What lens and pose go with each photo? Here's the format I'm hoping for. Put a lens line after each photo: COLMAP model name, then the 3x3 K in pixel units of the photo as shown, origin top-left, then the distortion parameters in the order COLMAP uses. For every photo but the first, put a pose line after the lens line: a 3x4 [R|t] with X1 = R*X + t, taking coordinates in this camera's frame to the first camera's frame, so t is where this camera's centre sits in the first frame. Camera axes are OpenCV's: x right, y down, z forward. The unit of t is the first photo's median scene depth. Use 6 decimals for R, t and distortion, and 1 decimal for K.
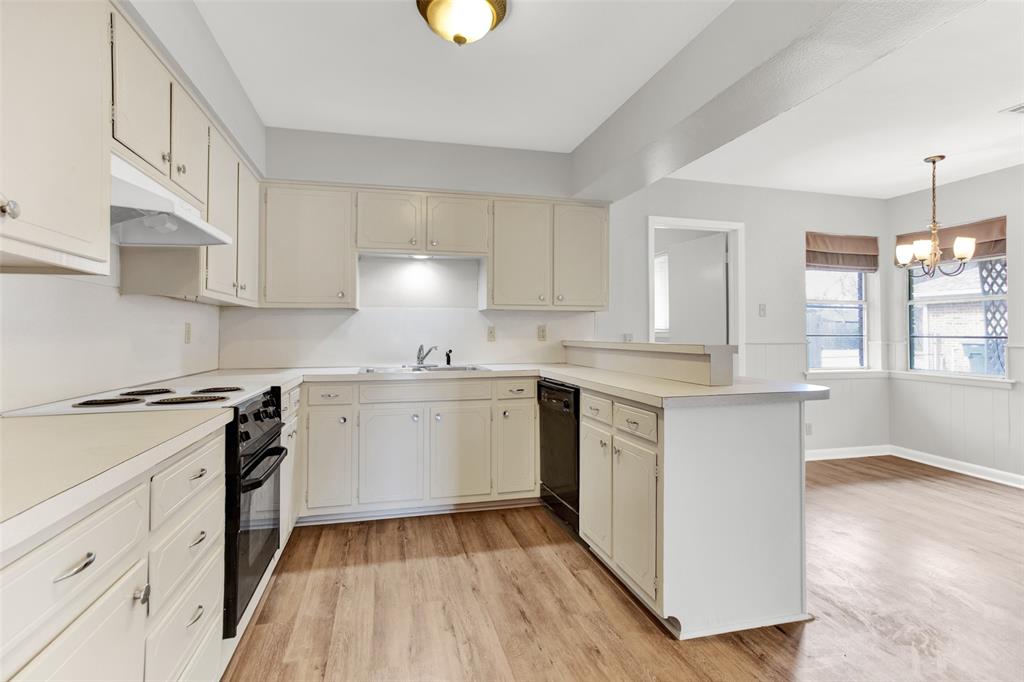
lens RADIAL K [[492.2, 0, 509.5], [0, 492.2, 325.4], [0, 0, 1]] dist [-0.013565, 0.000371]
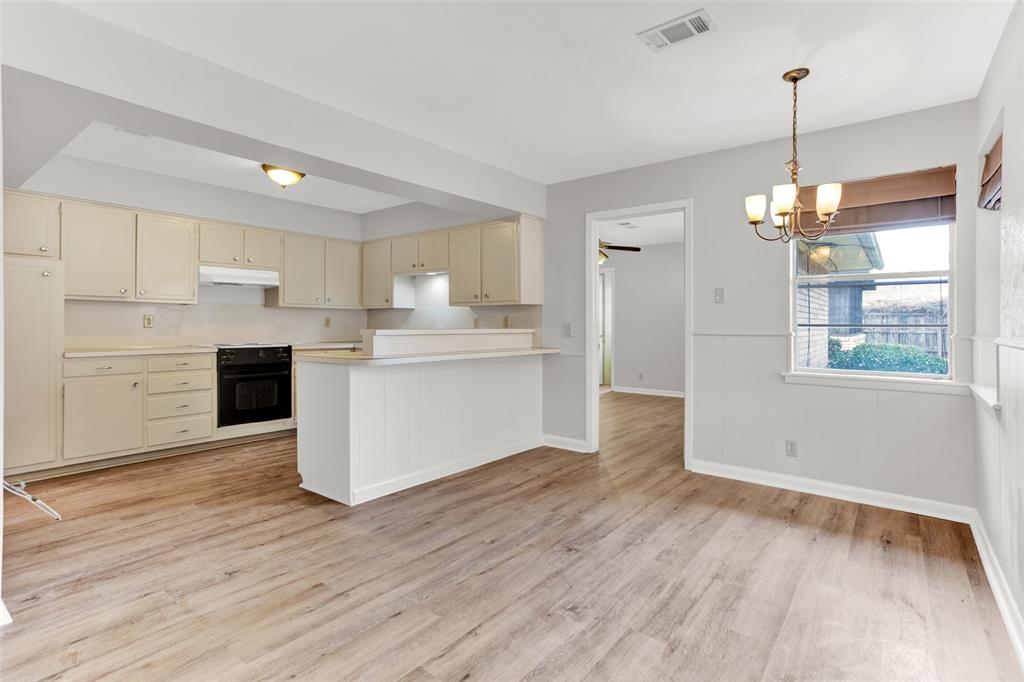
lens RADIAL K [[487.2, 0, 532.1], [0, 487.2, 325.1], [0, 0, 1]] dist [-0.010392, 0.000279]
pose [[0.626870, 0.002035, -0.779121, 1.398793], [0.010369, 0.999886, 0.010954, 0.011564], [0.779055, -0.014945, 0.626778, 0.320769]]
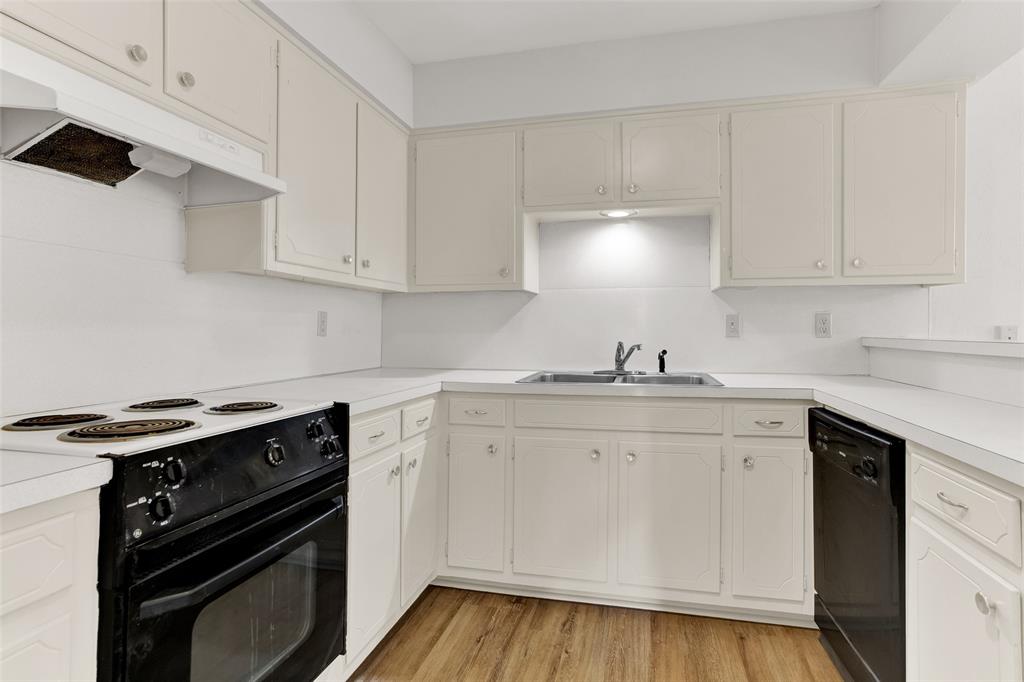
lens RADIAL K [[511.3, 0, 533.4], [0, 511.3, 322.1], [0, 0, 1]] dist [-0.023631, 0.013797]
pose [[0.893604, -0.003908, -0.448840, 0.037146], [0.005333, 0.999984, 0.001910, 0.011087], [0.448825, -0.004100, 0.893610, 0.349057]]
